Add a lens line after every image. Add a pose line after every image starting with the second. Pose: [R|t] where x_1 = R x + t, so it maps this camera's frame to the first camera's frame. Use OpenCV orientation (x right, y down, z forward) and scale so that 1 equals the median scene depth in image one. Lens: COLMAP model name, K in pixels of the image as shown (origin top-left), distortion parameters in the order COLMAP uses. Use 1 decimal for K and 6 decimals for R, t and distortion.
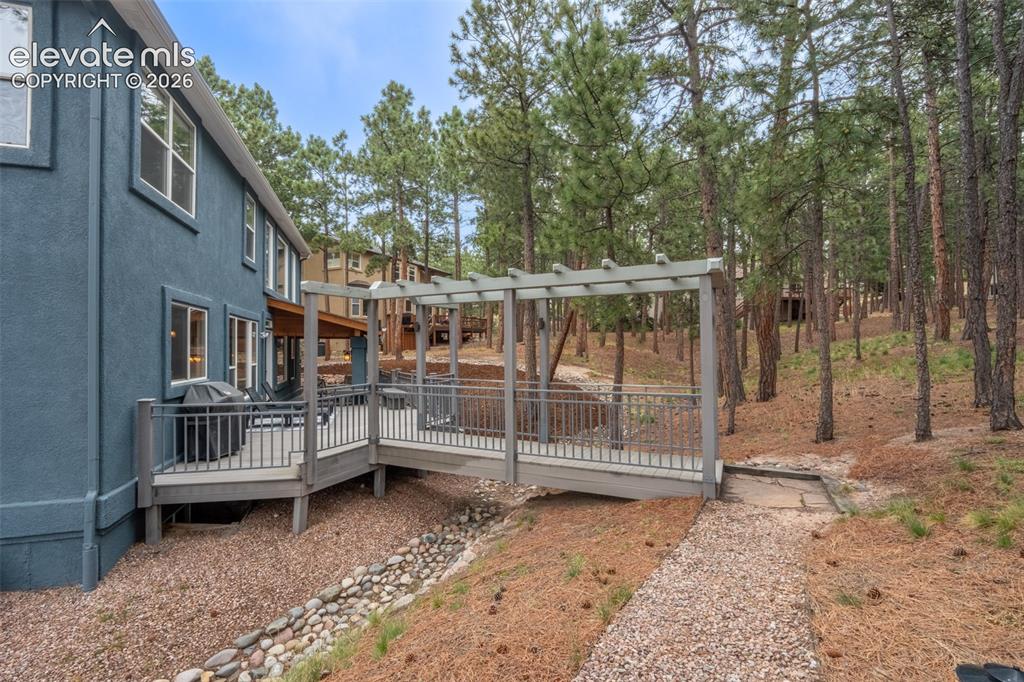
lens RADIAL K [[452.6, 0, 508.8], [0, 452.6, 334.3], [0, 0, 1]] dist [-0.012279, 0.003383]
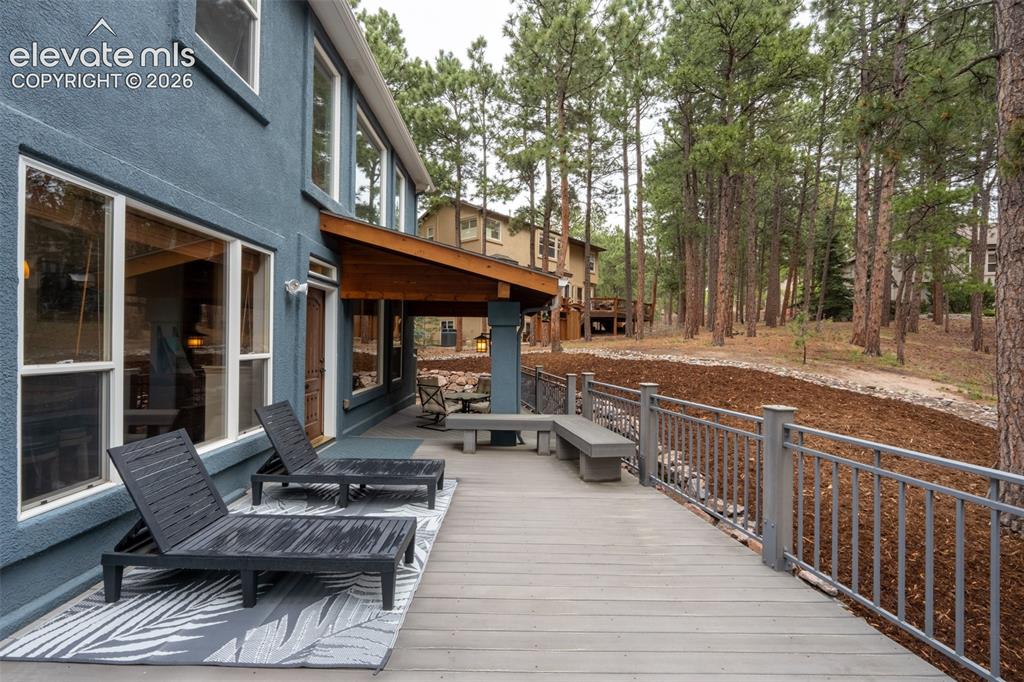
lens RADIAL K [[452.6, 0, 509.8], [0, 452.6, 340.1], [0, 0, 1]] dist [-0.012279, 0.003383]
pose [[0.958658, 0.019288, -0.283906, -0.107967], [-0.012721, 0.999608, 0.024958, 0.018756], [0.284276, -0.020315, 0.958527, 0.307603]]
